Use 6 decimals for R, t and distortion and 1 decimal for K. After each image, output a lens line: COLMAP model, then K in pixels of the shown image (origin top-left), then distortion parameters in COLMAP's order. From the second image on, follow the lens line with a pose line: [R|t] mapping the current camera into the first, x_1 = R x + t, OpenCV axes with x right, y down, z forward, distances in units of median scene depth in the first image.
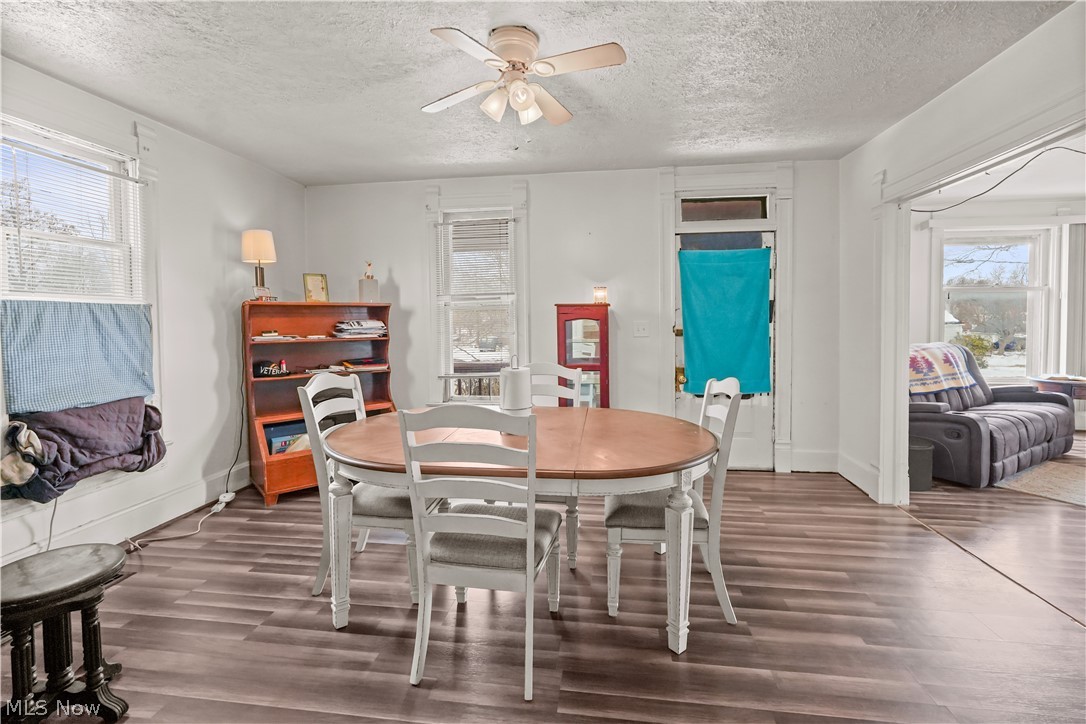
lens RADIAL K [[475.8, 0, 541.3], [0, 475.8, 341.0], [0, 0, 1]] dist [-0.002200, 0.000194]
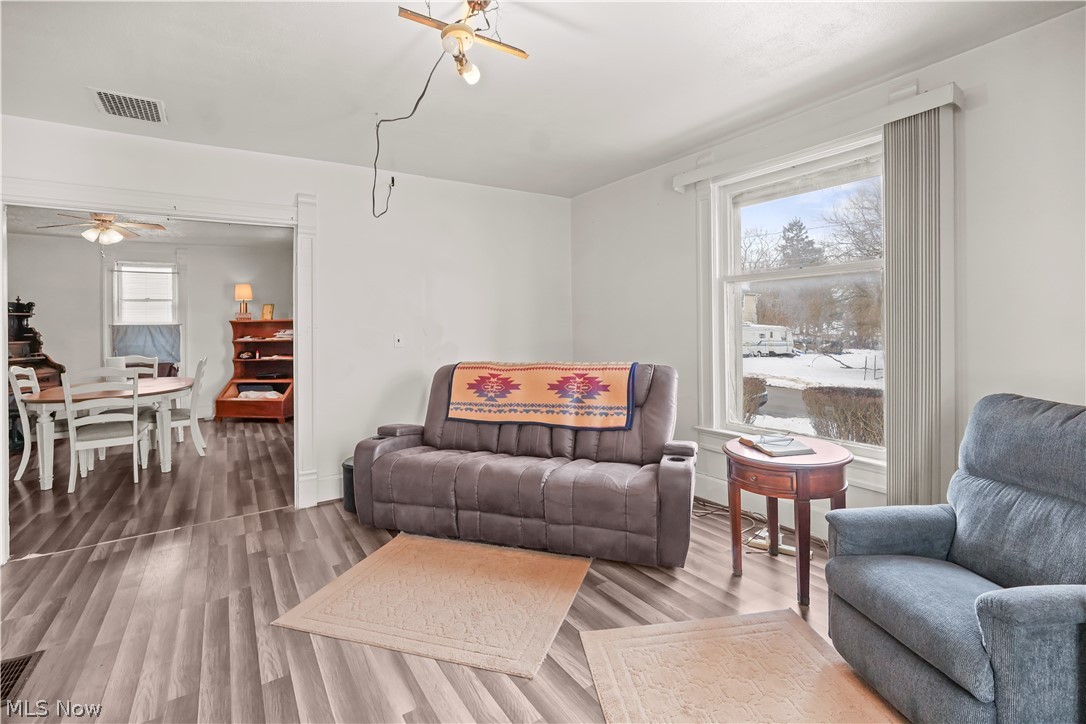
lens RADIAL K [[493.2, 0, 548.2], [0, 493.2, 325.2], [0, 0, 1]] dist [-0.002498, 0.000385]
pose [[0.657101, -0.003660, -0.753794, 1.473756], [-0.021586, 0.999487, -0.023670, -0.035701], [0.753493, 0.031824, 0.656685, 0.518128]]
